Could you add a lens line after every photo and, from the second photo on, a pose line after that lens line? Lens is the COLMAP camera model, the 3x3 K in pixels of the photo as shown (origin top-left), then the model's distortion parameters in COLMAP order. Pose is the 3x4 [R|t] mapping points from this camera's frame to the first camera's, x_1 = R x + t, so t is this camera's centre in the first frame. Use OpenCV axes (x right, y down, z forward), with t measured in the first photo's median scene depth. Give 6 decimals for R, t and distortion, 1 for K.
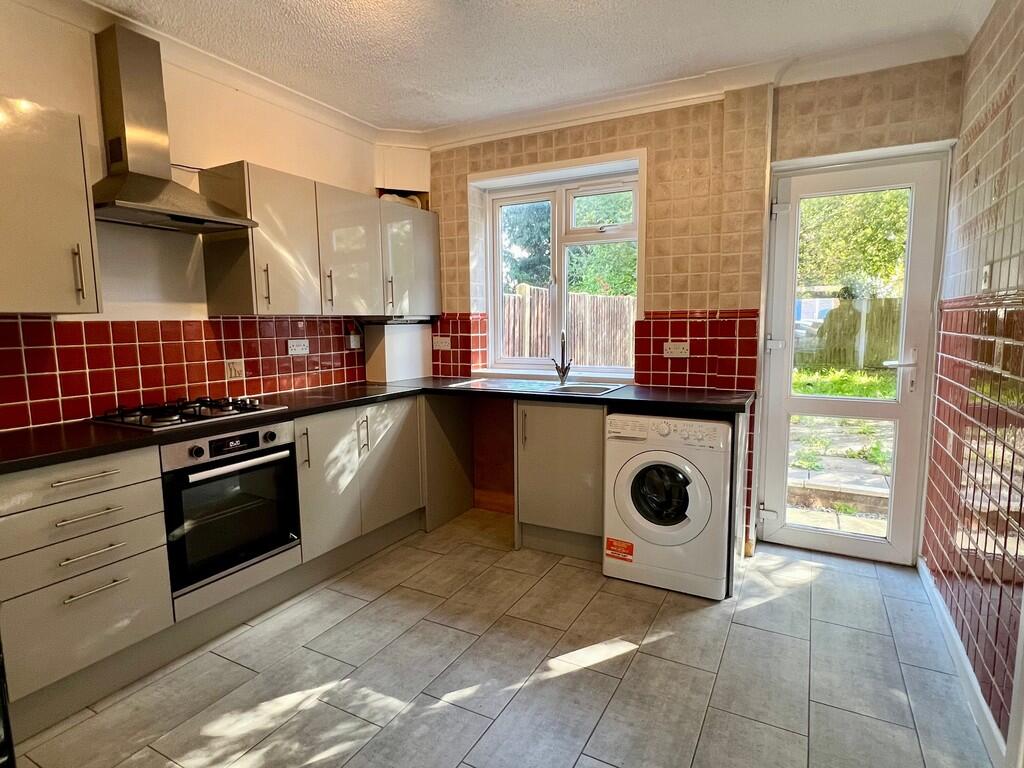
lens RADIAL K [[559.4, 0, 512.0], [0, 559.4, 384.0], [0, 0, 1]] dist [0.000740, -0.000559]
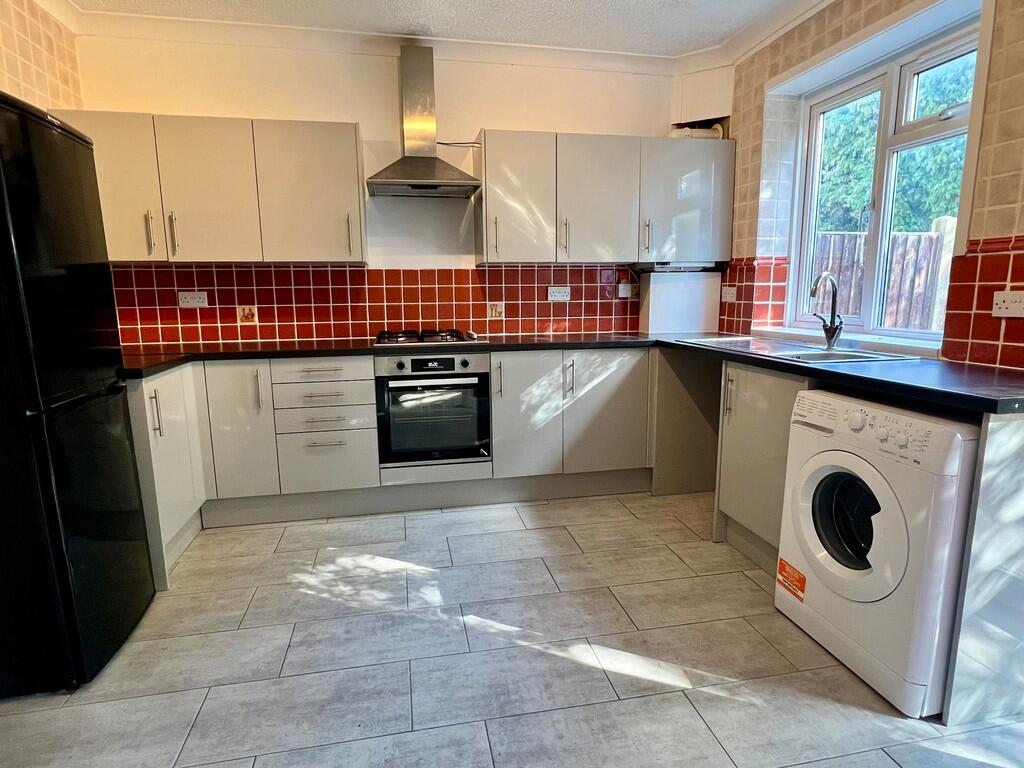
lens RADIAL K [[561.0, 0, 512.0], [0, 561.0, 384.0], [0, 0, 1]] dist [-0.001278, -0.000333]
pose [[0.638055, 0.130780, -0.758803, 0.409354], [-0.082743, 0.991410, 0.101293, 0.005195], [0.765532, -0.001845, 0.643395, 0.229233]]
